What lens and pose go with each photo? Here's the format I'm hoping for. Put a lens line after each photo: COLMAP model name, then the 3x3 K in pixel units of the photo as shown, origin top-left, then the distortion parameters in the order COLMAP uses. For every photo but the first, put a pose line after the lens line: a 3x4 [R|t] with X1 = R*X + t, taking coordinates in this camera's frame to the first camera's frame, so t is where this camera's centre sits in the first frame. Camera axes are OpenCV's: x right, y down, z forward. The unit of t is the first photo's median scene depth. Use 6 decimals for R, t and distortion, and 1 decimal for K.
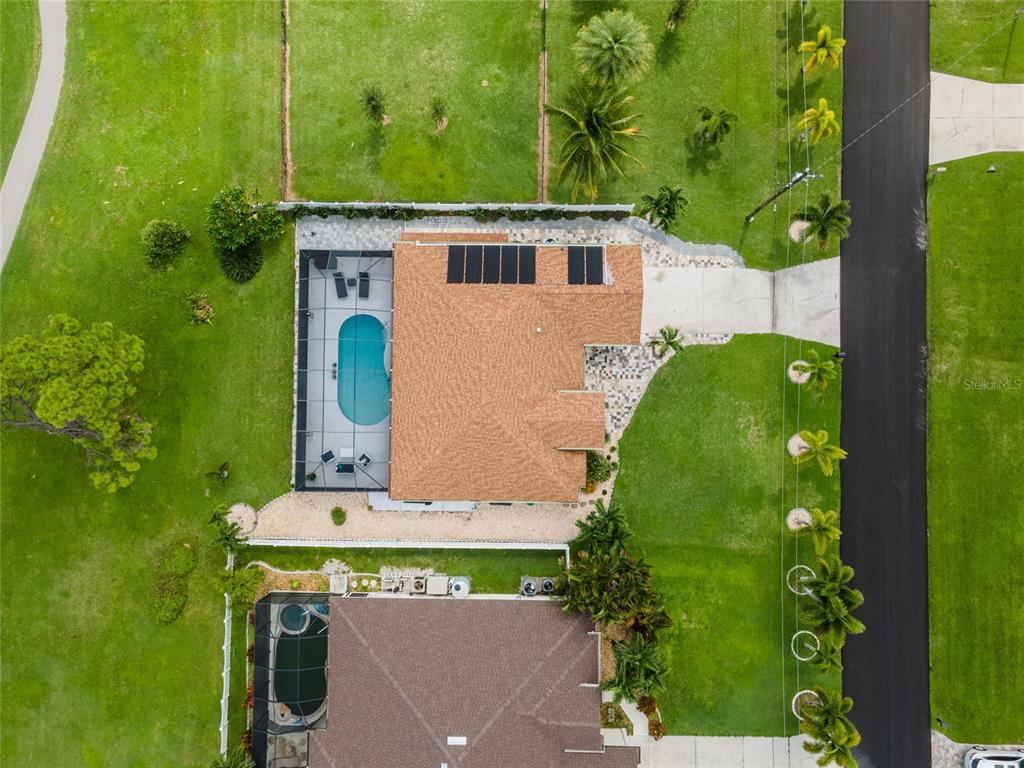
lens RADIAL K [[767.5, 0, 502.4], [0, 767.5, 385.8], [0, 0, 1]] dist [0.009475, 0.074174]
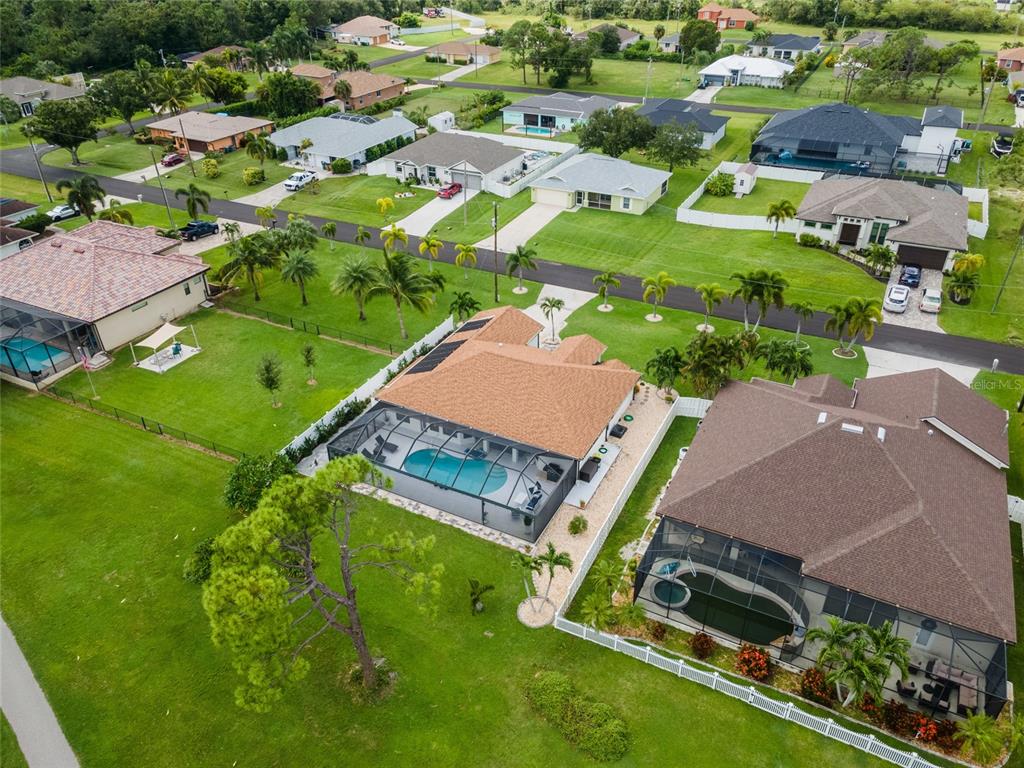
lens RADIAL K [[744.7, 0, 507.3], [0, 744.7, 388.1], [0, 0, 1]] dist [0.024109, 0.029576]
pose [[0.450151, -0.465304, 0.762139, -0.864267], [0.892785, 0.251048, -0.374045, 0.389872], [-0.017289, 0.848803, 0.528426, 0.383573]]
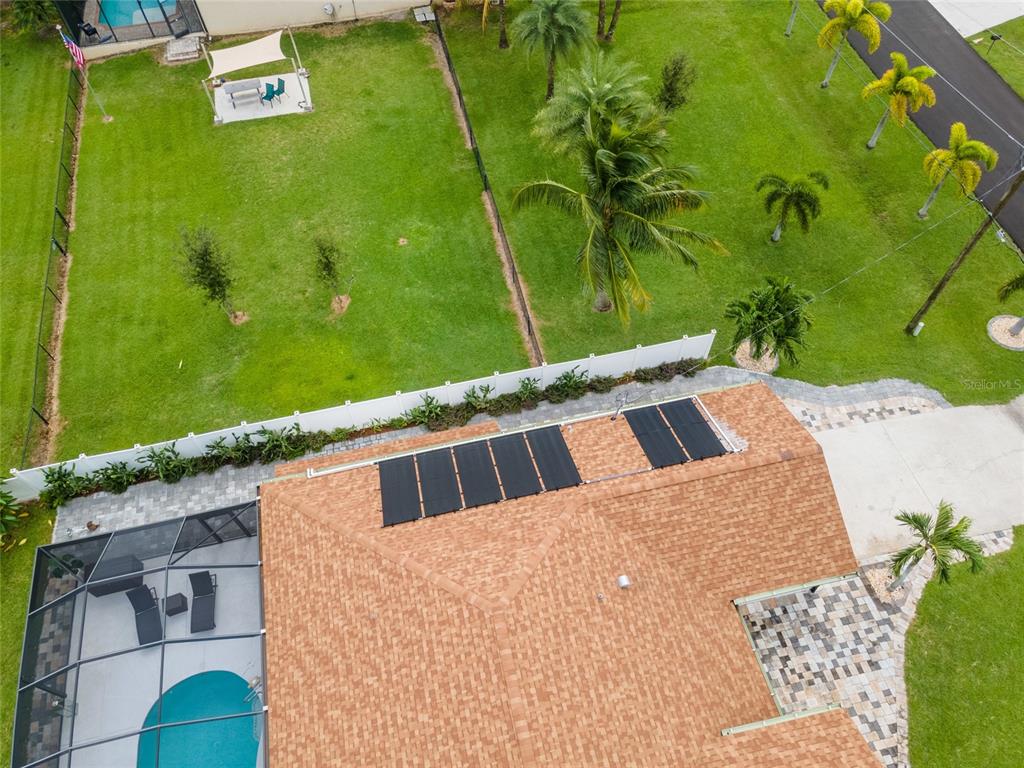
lens RADIAL K [[744.7, 0, 507.3], [0, 744.7, 388.1], [0, 0, 1]] dist [0.024109, 0.029576]
pose [[0.972915, -0.193313, 0.126752, -0.040593], [0.231134, 0.822198, -0.520161, 0.032325], [-0.003661, 0.535369, 0.844610, 0.571258]]
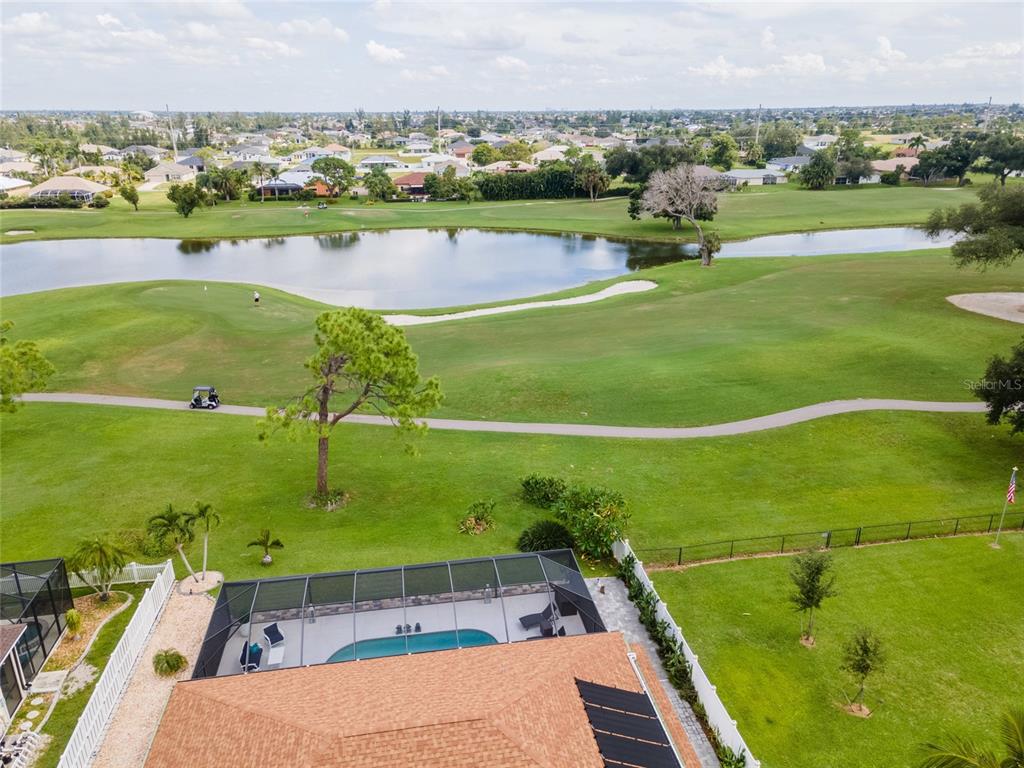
lens RADIAL K [[744.7, 0, 507.3], [0, 744.7, 388.1], [0, 0, 1]] dist [0.024109, 0.029576]
pose [[0.171618, 0.361127, -0.916589, 0.307007], [-0.984840, 0.086745, -0.150220, -0.024849], [0.025261, 0.928473, 0.370539, 0.579627]]
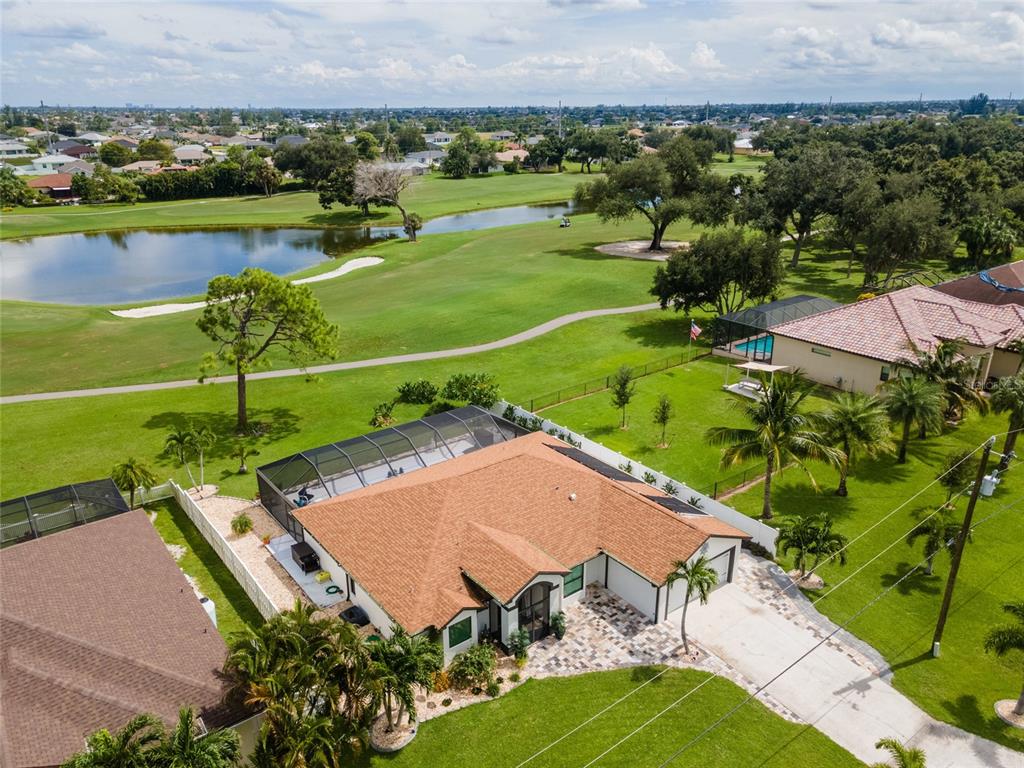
lens RADIAL K [[744.7, 0, 507.3], [0, 744.7, 388.1], [0, 0, 1]] dist [0.024109, 0.029576]
pose [[0.614657, 0.292996, -0.732360, 0.501213], [-0.788690, 0.243407, -0.564554, 0.361621], [0.012850, 0.924611, 0.380695, 0.565047]]
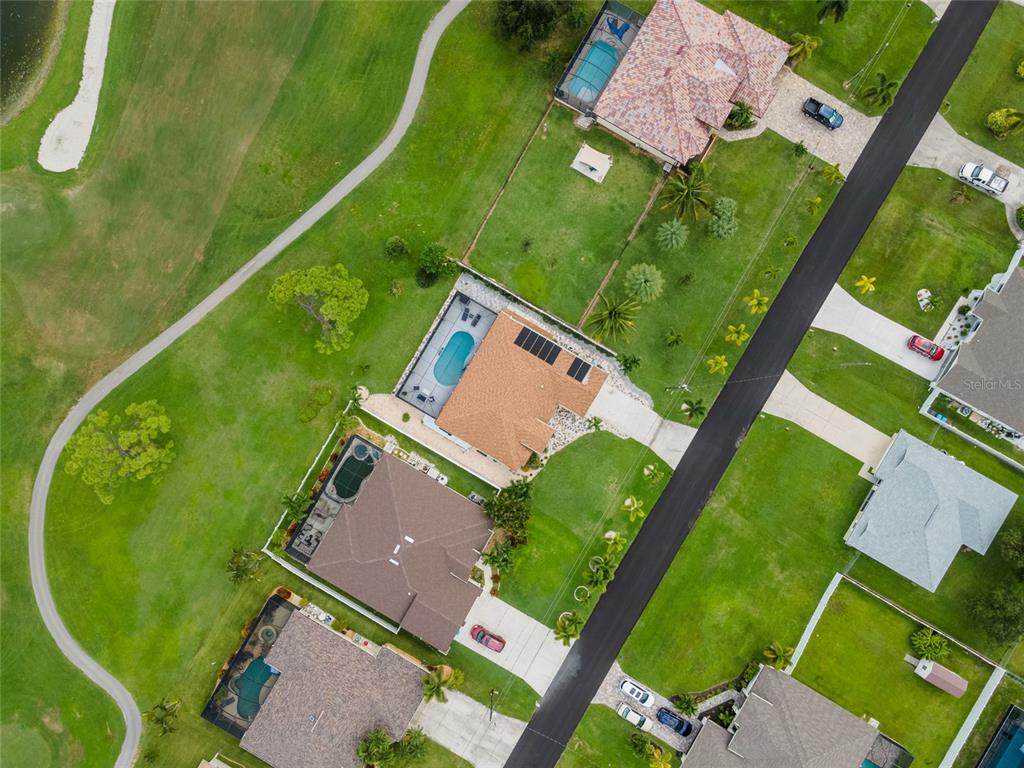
lens RADIAL K [[744.7, 0, 507.3], [0, 744.7, 388.1], [0, 0, 1]] dist [0.024109, 0.029576]
pose [[0.868923, 0.494868, -0.008836, -0.011076], [-0.494661, 0.868889, 0.018498, -0.056575], [0.016832, -0.011703, 0.999790, -0.878733]]
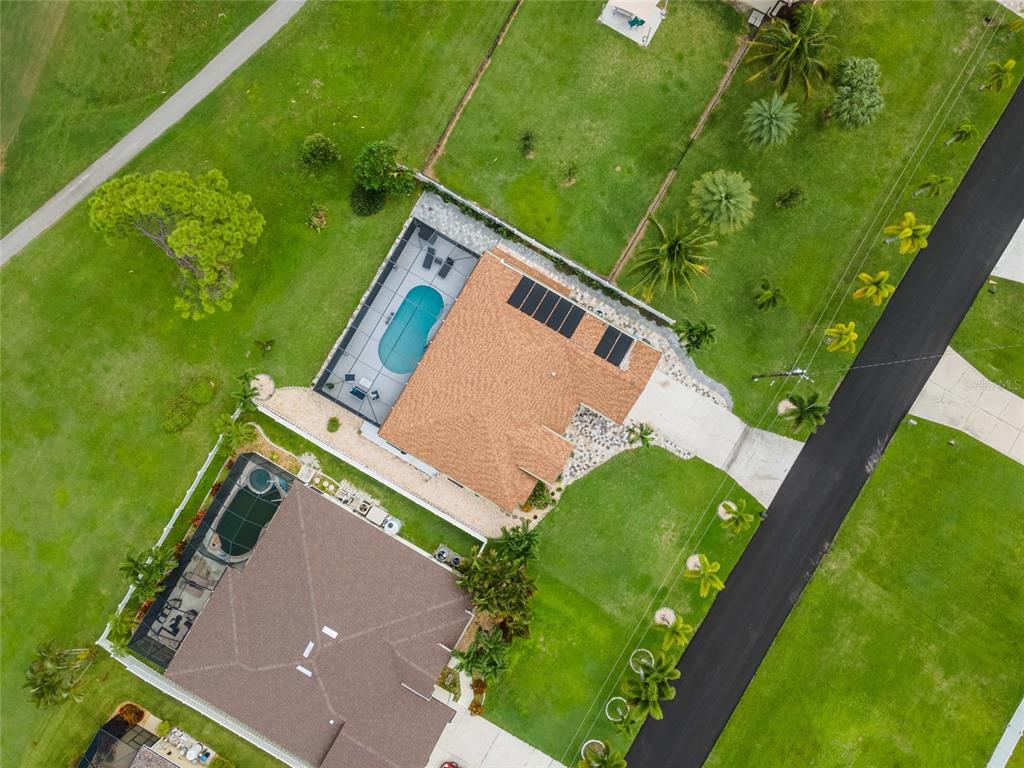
lens RADIAL K [[744.7, 0, 507.3], [0, 744.7, 388.1], [0, 0, 1]] dist [0.024109, 0.029576]
pose [[0.869842, 0.493277, -0.007204, 0.003482], [-0.493072, 0.869767, 0.019601, -0.037973], [0.015935, -0.013497, 0.999782, -0.163510]]
